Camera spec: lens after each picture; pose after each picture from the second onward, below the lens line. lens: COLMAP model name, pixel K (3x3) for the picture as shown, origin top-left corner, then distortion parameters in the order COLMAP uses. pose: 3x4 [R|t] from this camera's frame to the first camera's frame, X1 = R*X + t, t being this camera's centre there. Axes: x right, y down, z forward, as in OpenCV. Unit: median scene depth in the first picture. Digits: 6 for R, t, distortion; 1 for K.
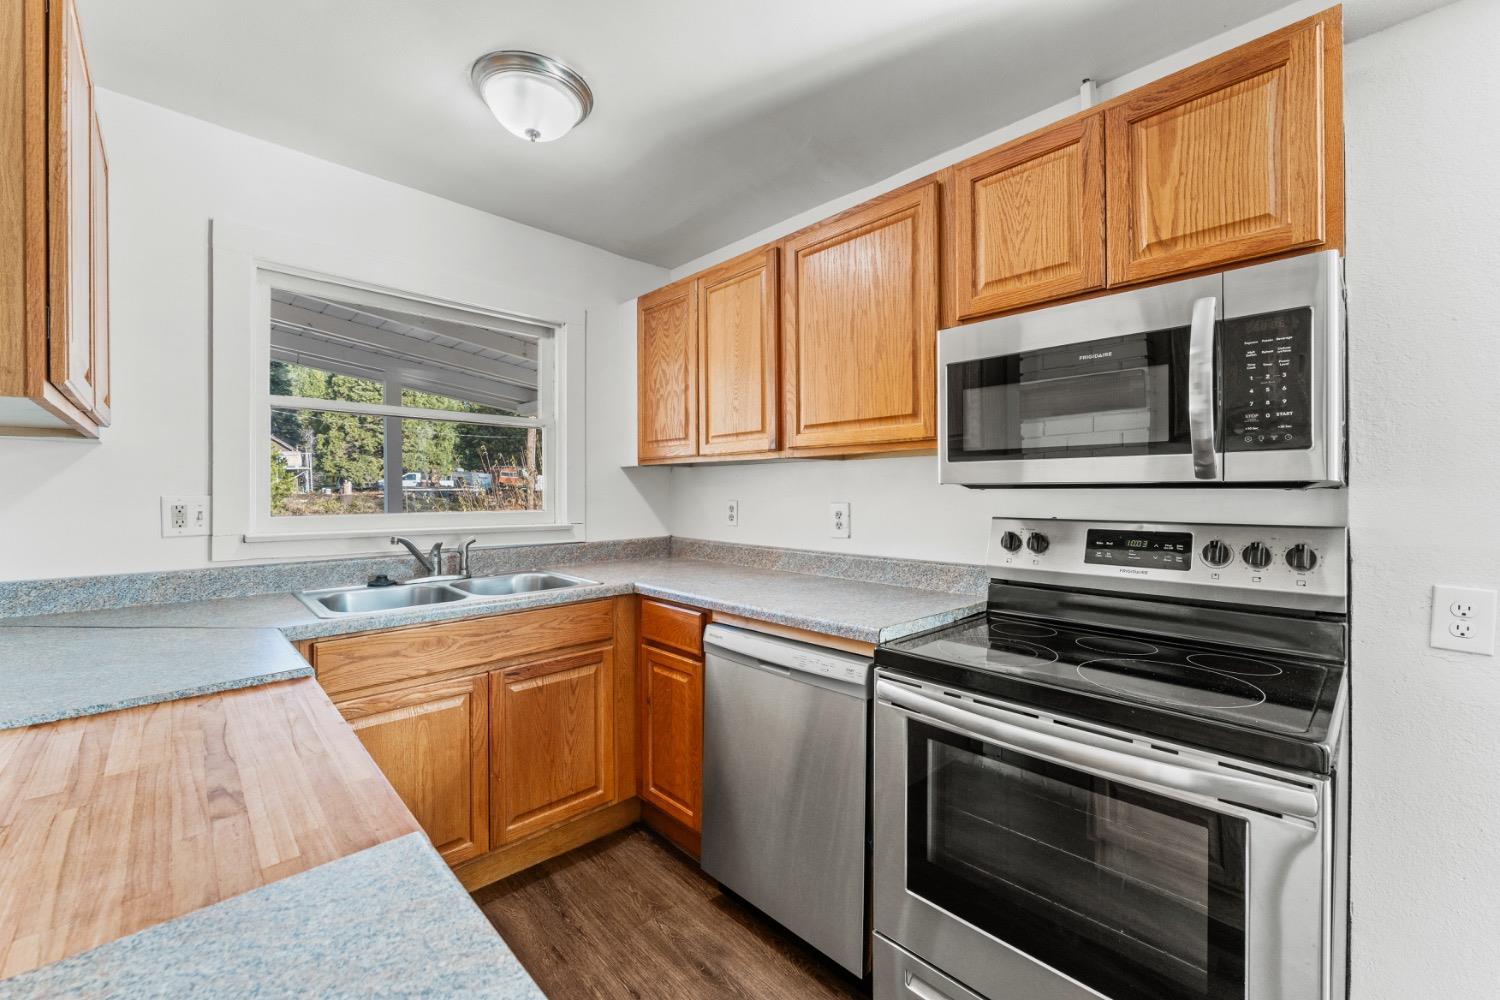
lens RADIAL K [[601.1, 0, 752.1], [0, 601.1, 493.7], [0, 0, 1]] dist [-0.008961, 0.000698]
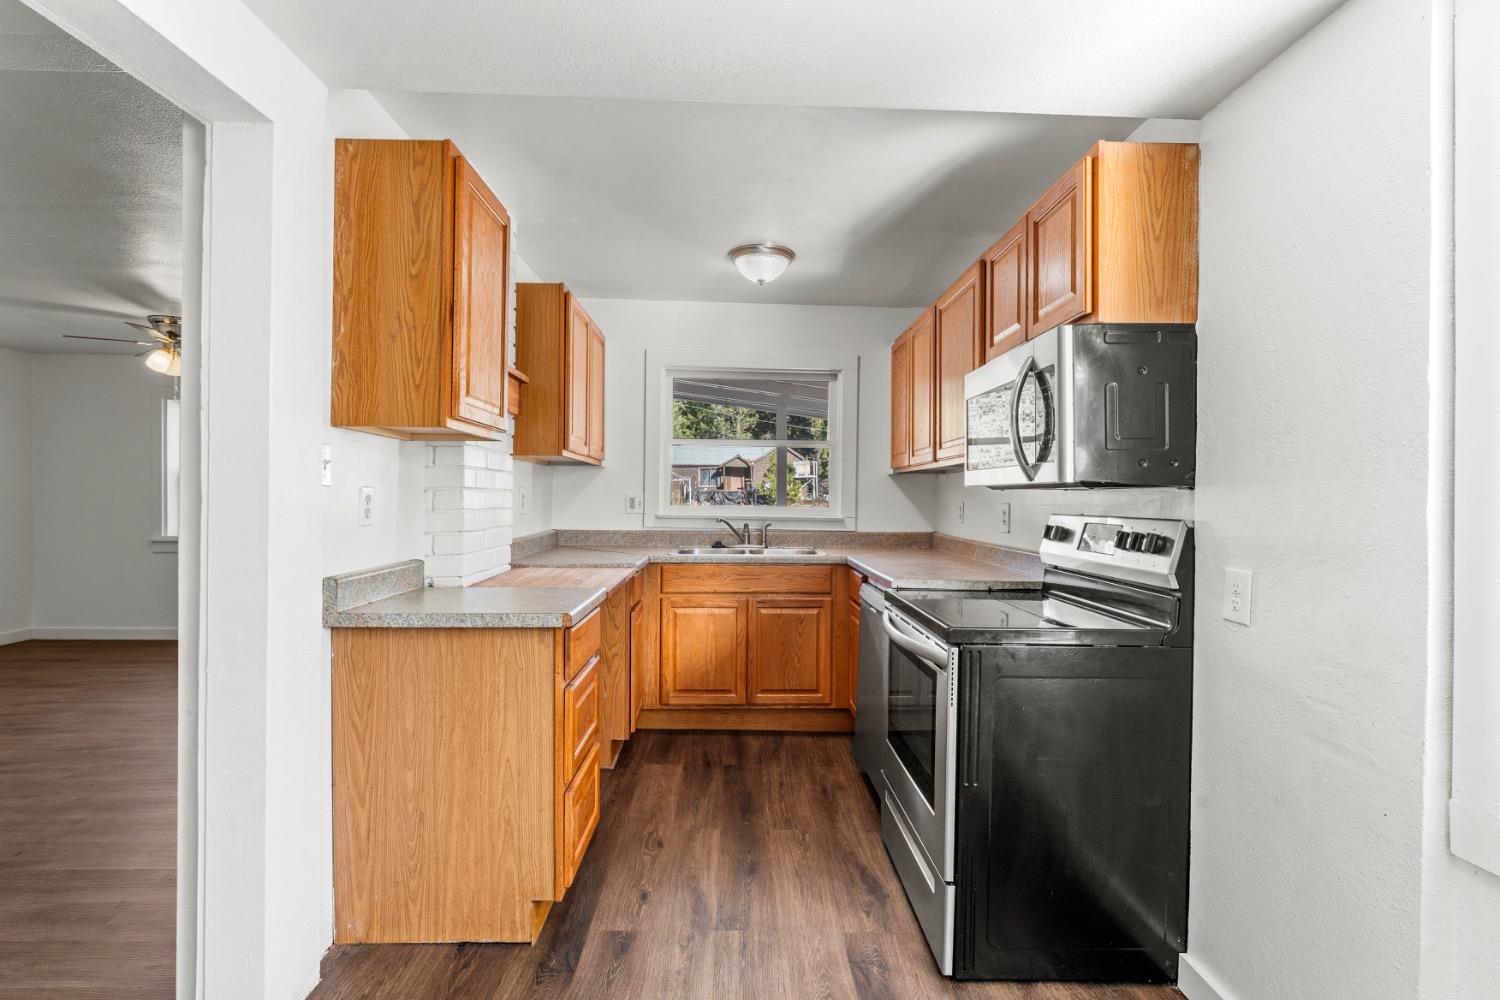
lens RADIAL K [[695.0, 0, 749.5], [0, 695.0, 497.0], [0, 0, 1]] dist [-0.004959, -0.000051]
pose [[0.737890, 0.007850, -0.674876, 0.809458], [-0.013037, 0.999912, -0.002624, 0.015446], [0.674795, 0.010734, 0.737927, -0.408914]]
